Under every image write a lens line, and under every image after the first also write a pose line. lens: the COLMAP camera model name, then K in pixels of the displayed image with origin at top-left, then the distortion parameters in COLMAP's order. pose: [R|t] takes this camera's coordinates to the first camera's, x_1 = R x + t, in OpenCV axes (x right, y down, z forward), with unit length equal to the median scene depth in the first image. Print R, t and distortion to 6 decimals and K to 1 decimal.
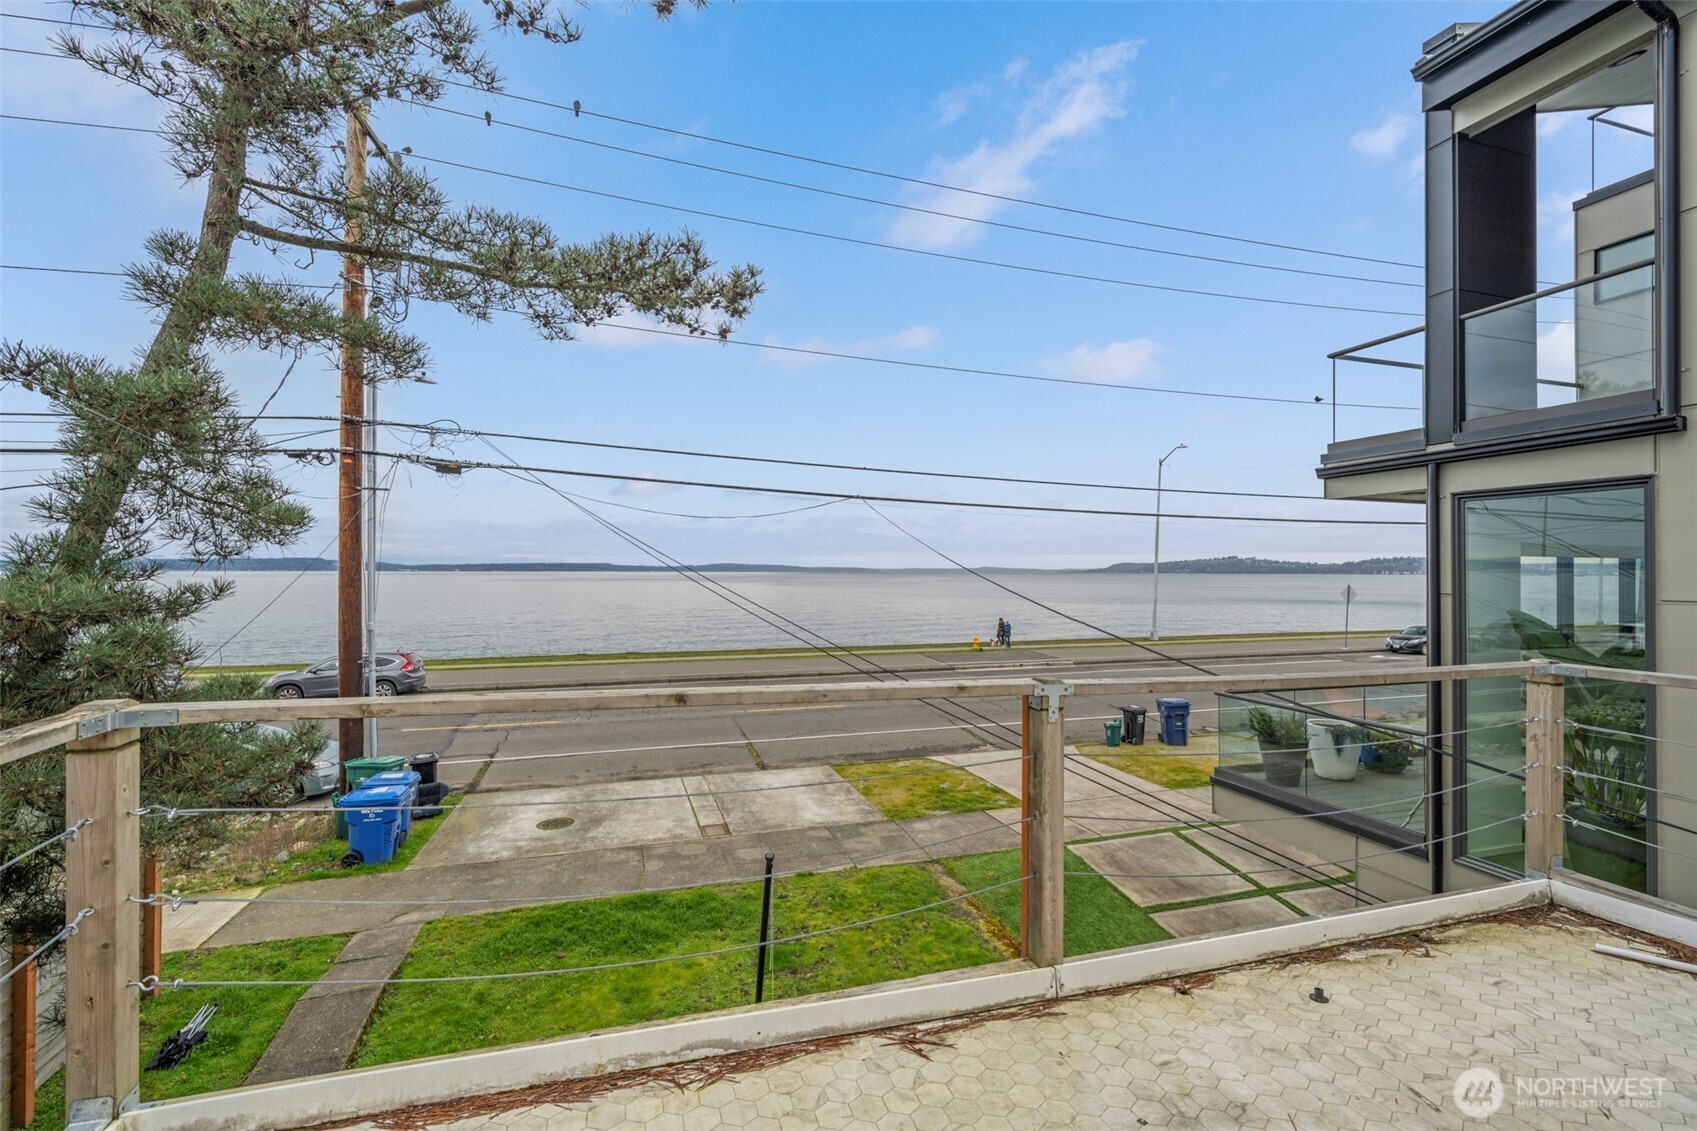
lens RADIAL K [[717.4, 0, 848.5], [0, 717.4, 565.5], [0, 0, 1]] dist [0.000167, 0.000023]
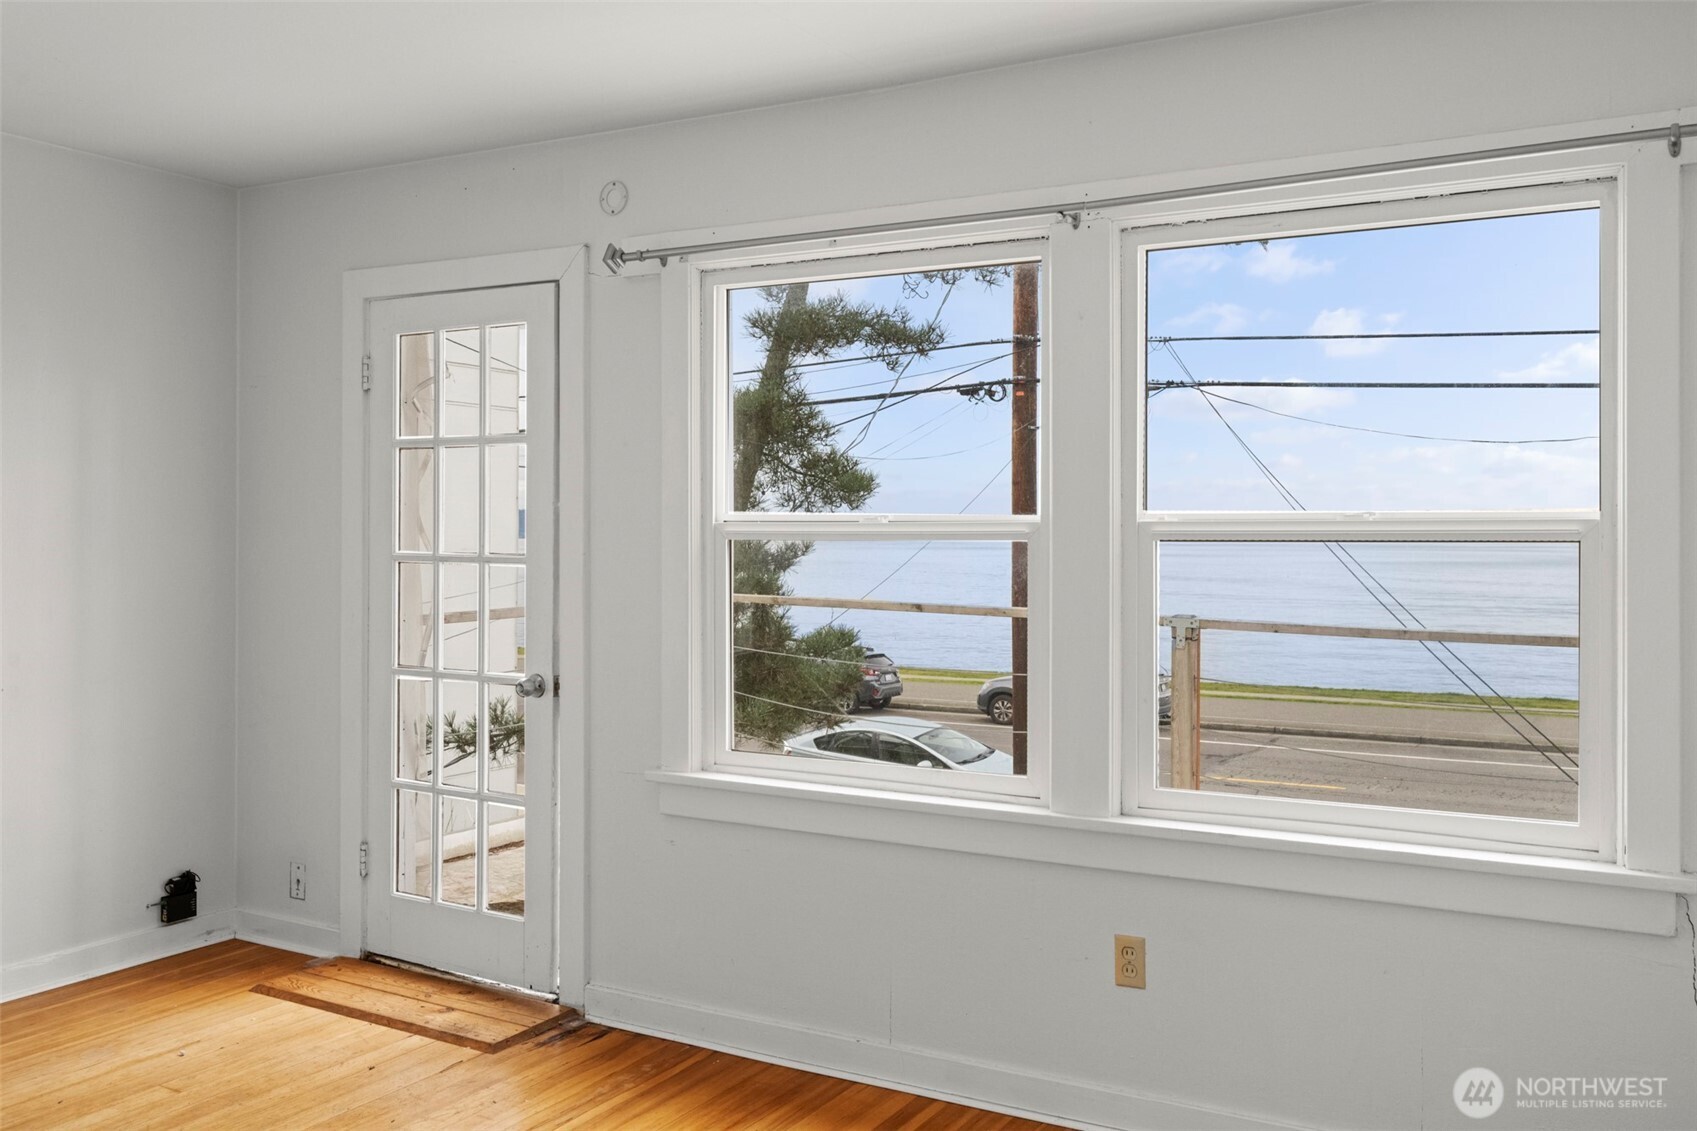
lens RADIAL K [[1458.8, 0, 842.2], [0, 1458.8, 524.2], [0, 0, 1]] dist [0.000272, 0.000097]
pose [[0.682692, -0.007566, -0.730667, 0.882199], [0.005130, 0.999971, -0.005562, 0.007292], [0.730688, 0.000049, 0.682711, -0.589682]]
